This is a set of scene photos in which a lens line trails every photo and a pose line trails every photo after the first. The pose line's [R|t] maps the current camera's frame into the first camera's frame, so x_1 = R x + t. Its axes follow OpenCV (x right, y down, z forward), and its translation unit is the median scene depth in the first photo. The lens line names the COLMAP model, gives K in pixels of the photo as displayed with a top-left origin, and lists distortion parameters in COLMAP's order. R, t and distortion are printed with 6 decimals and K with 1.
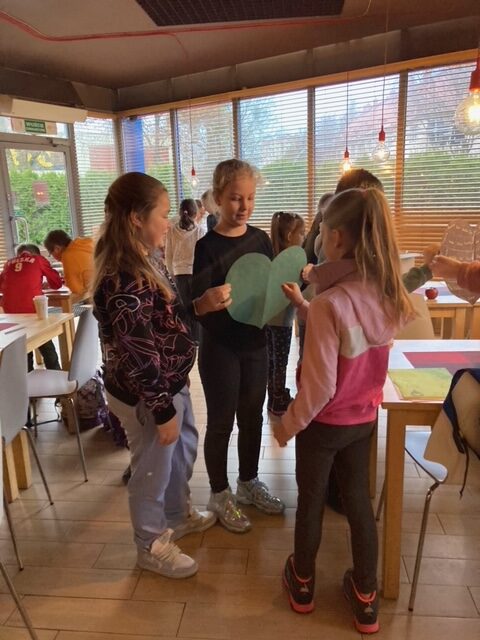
lens RADIAL K [[521.8, 0, 251.4], [0, 521.8, 322.1], [0, 0, 1]] dist [0.028917, 0.005394]
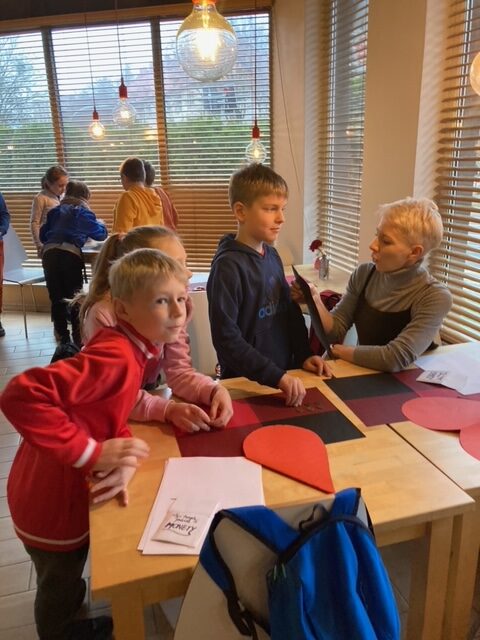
lens RADIAL K [[531.2, 0, 247.5], [0, 531.2, 312.7], [0, 0, 1]] dist [0.007288, 0.002652]
pose [[0.927059, -0.099257, 0.361537, 0.062200], [0.084745, 0.994838, 0.055821, -0.035898], [-0.365211, -0.021111, 0.930685, 0.121782]]
